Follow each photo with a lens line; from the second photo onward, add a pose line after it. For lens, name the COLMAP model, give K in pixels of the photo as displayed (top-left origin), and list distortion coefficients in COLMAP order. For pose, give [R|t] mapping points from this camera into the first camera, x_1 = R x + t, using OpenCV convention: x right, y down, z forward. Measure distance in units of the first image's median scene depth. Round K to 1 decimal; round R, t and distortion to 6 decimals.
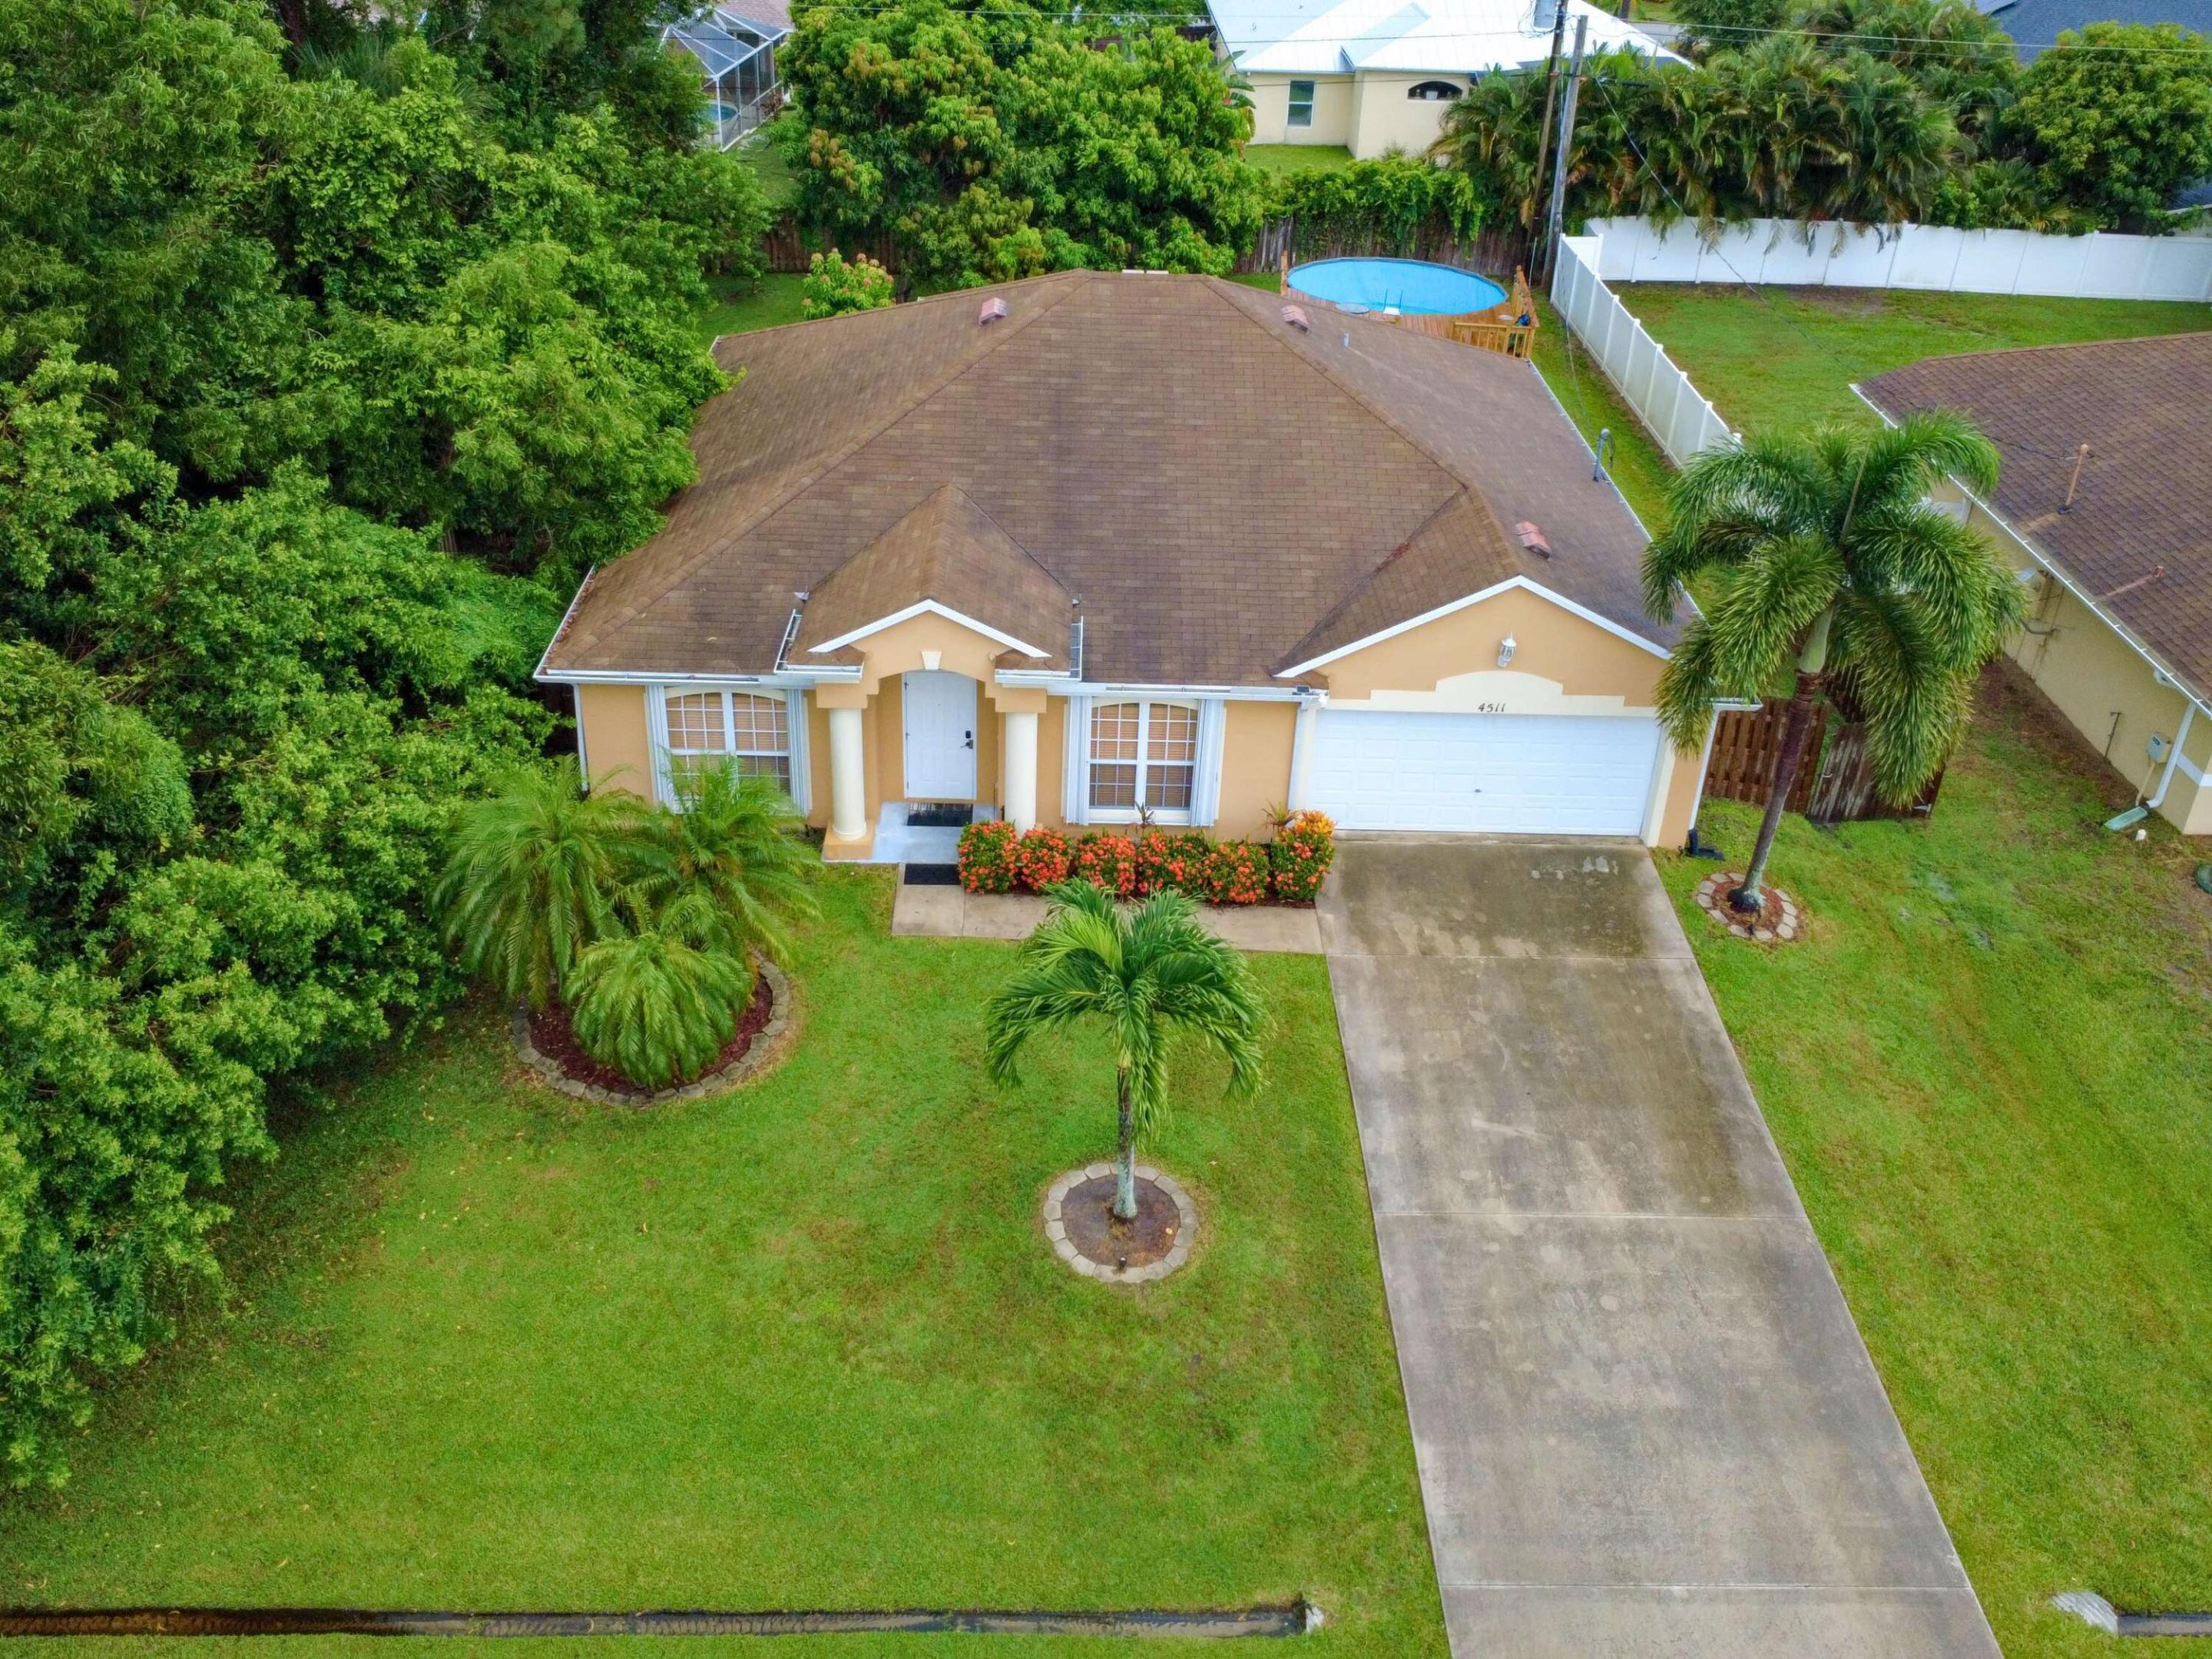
lens RADIAL K [[1516.8, 0, 1106.0], [0, 1516.8, 829.5], [0, 0, 1]] dist [-0.003579, -0.001032]
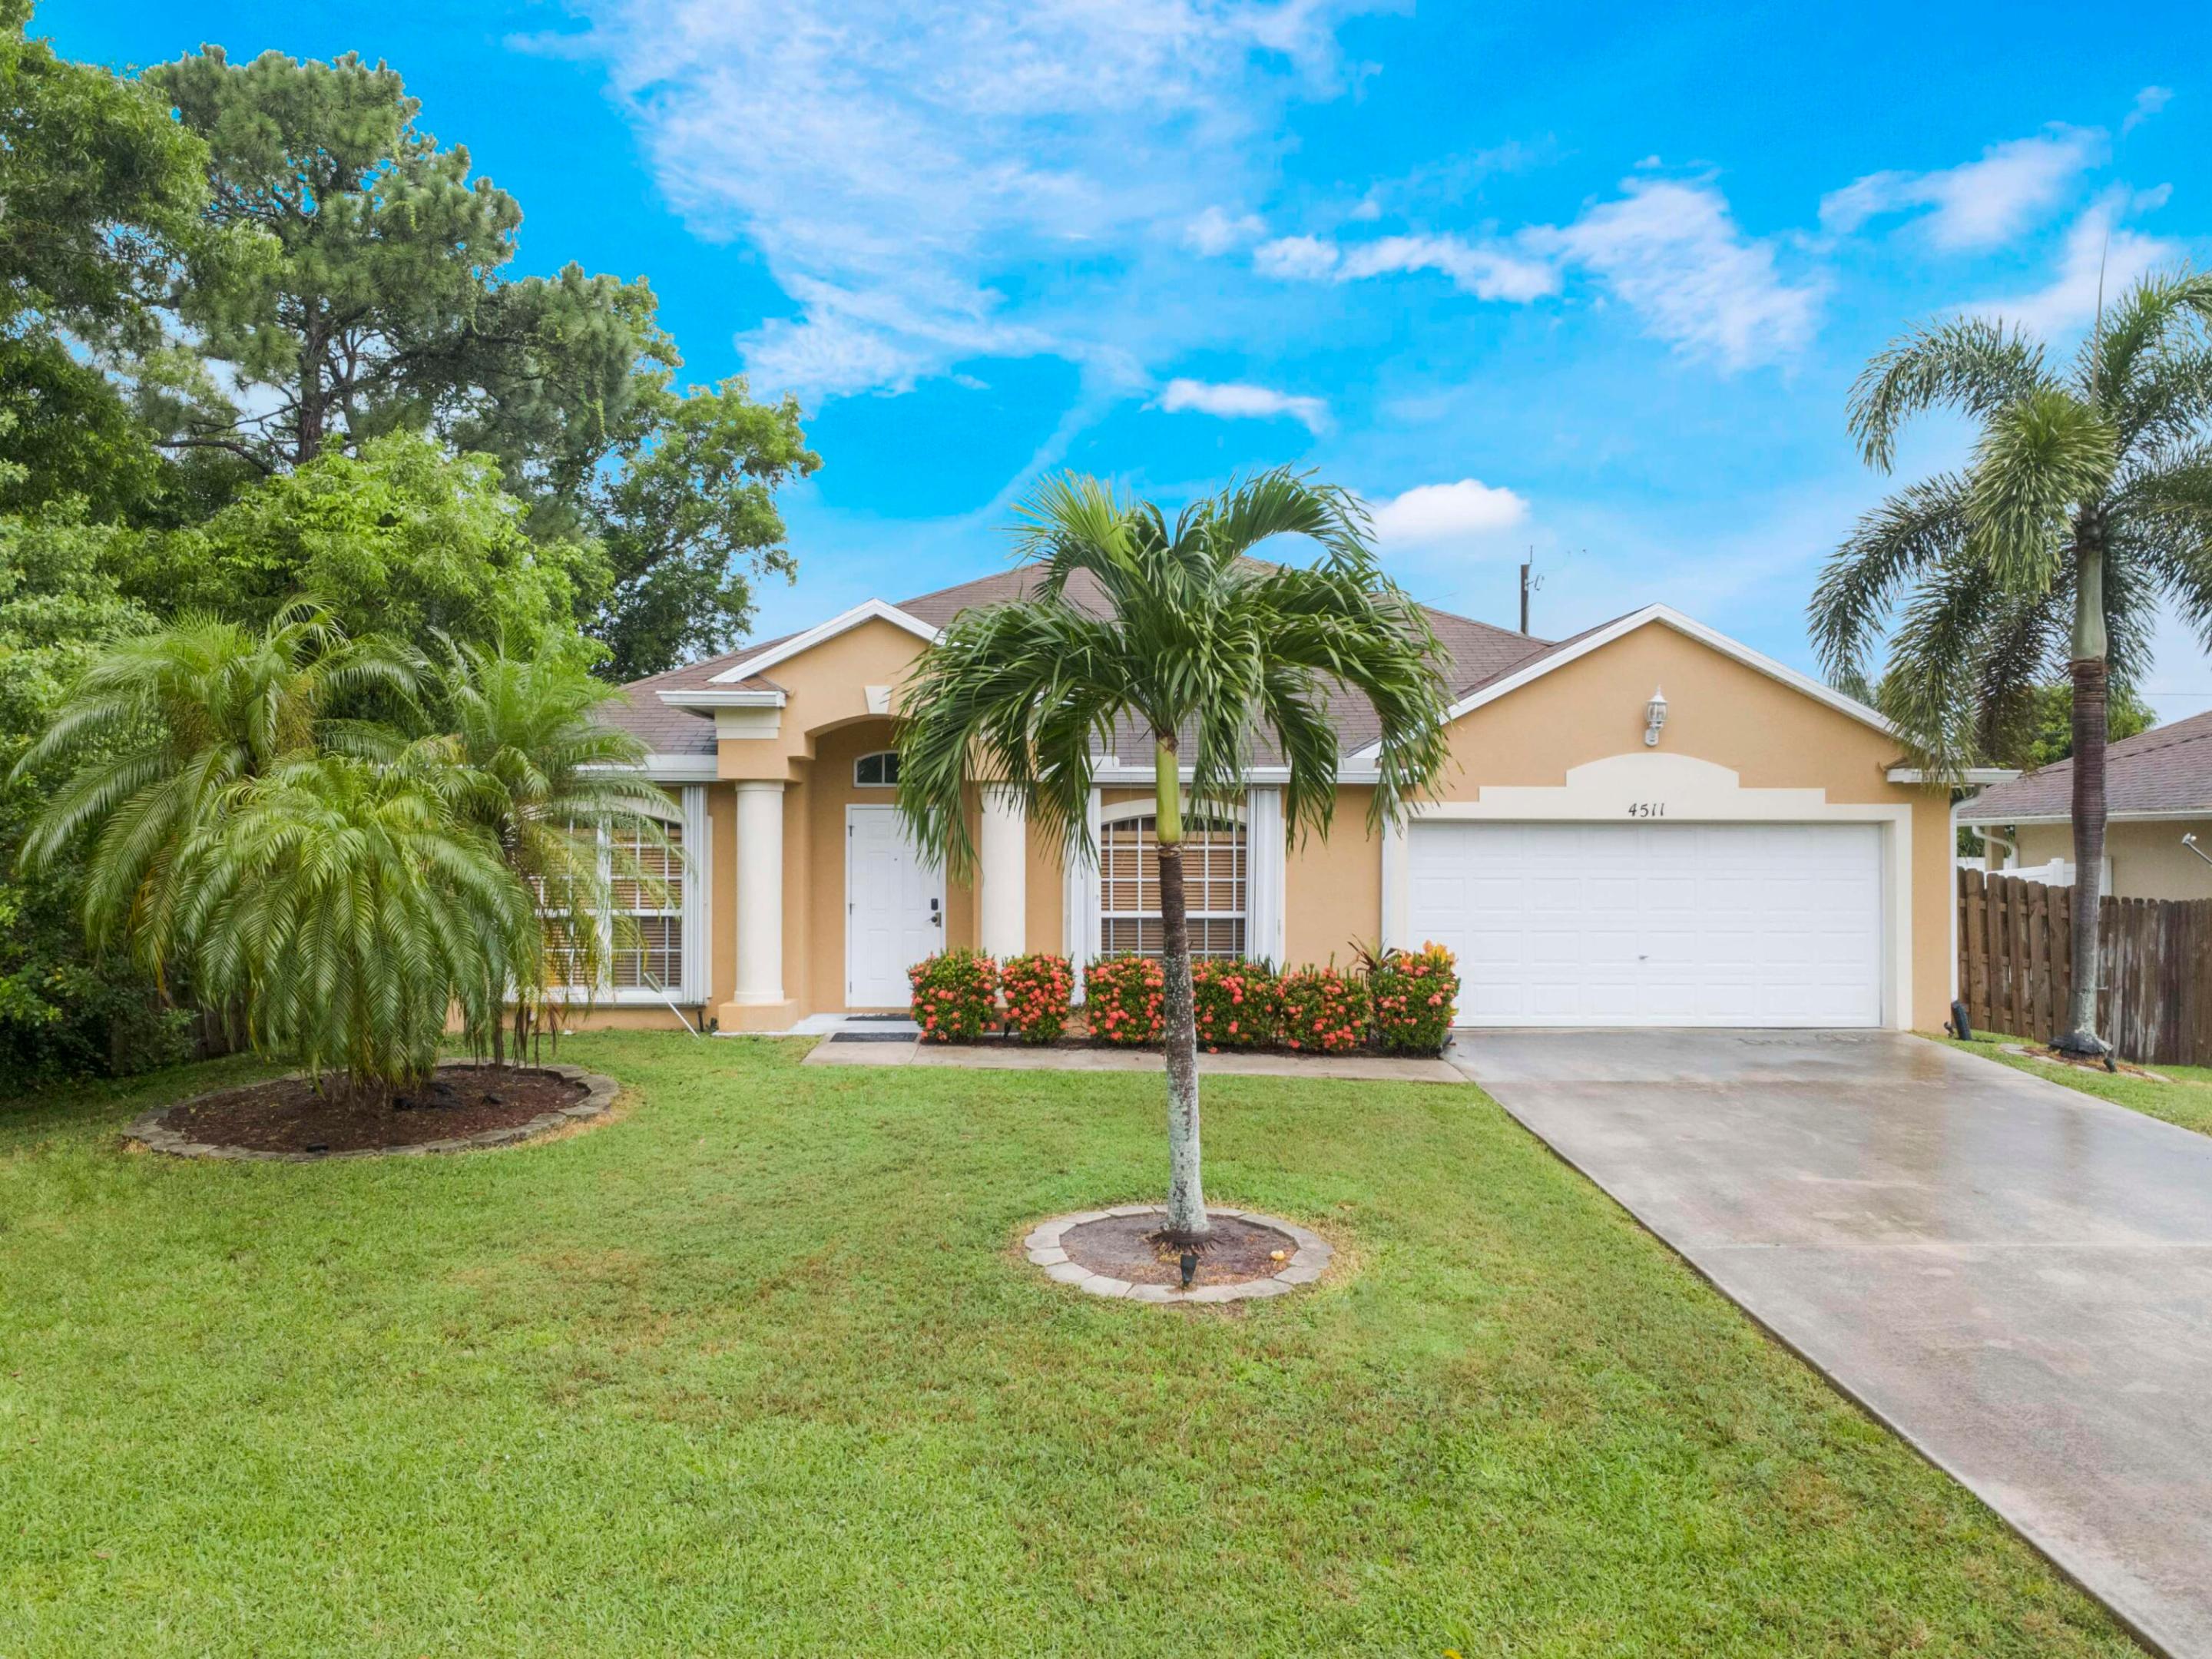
lens RADIAL K [[1516.8, 0, 1106.0], [0, 1516.8, 829.5], [0, 0, 1]] dist [-0.003579, -0.001032]
pose [[0.999597, -0.028399, 0.000066, -0.007486], [0.025102, 0.882455, -0.469726, 0.270988], [0.013282, 0.469538, 0.882812, 0.360398]]
